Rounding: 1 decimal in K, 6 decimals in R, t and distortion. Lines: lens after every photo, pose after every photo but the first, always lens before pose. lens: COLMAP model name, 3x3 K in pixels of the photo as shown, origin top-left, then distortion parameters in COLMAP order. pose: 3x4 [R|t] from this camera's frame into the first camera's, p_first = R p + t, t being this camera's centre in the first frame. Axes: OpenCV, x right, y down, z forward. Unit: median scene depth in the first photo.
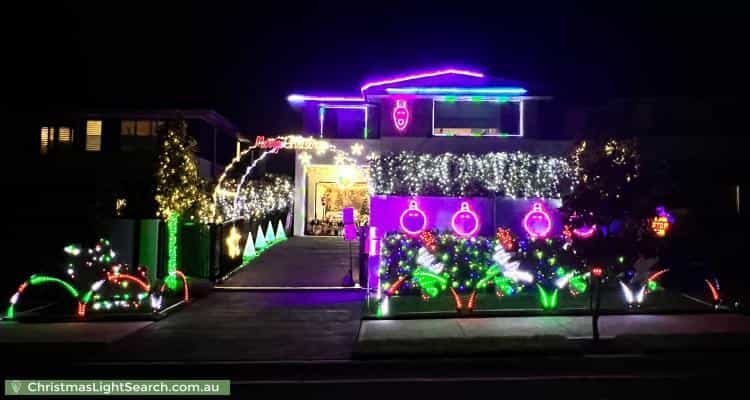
lens RADIAL K [[551.0, 0, 374.5], [0, 551.0, 207.5], [0, 0, 1]] dist [0.046524, -0.083994]
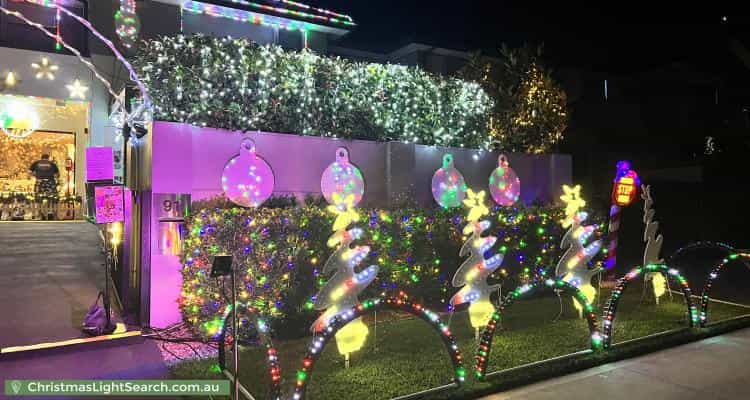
lens RADIAL K [[551.0, 0, 374.5], [0, 551.0, 207.5], [0, 0, 1]] dist [0.046524, -0.083994]
pose [[0.886534, -0.010381, 0.462546, -0.053611], [-0.002080, 0.999649, 0.026420, 0.034387], [-0.462658, -0.024384, 0.886201, 0.518643]]
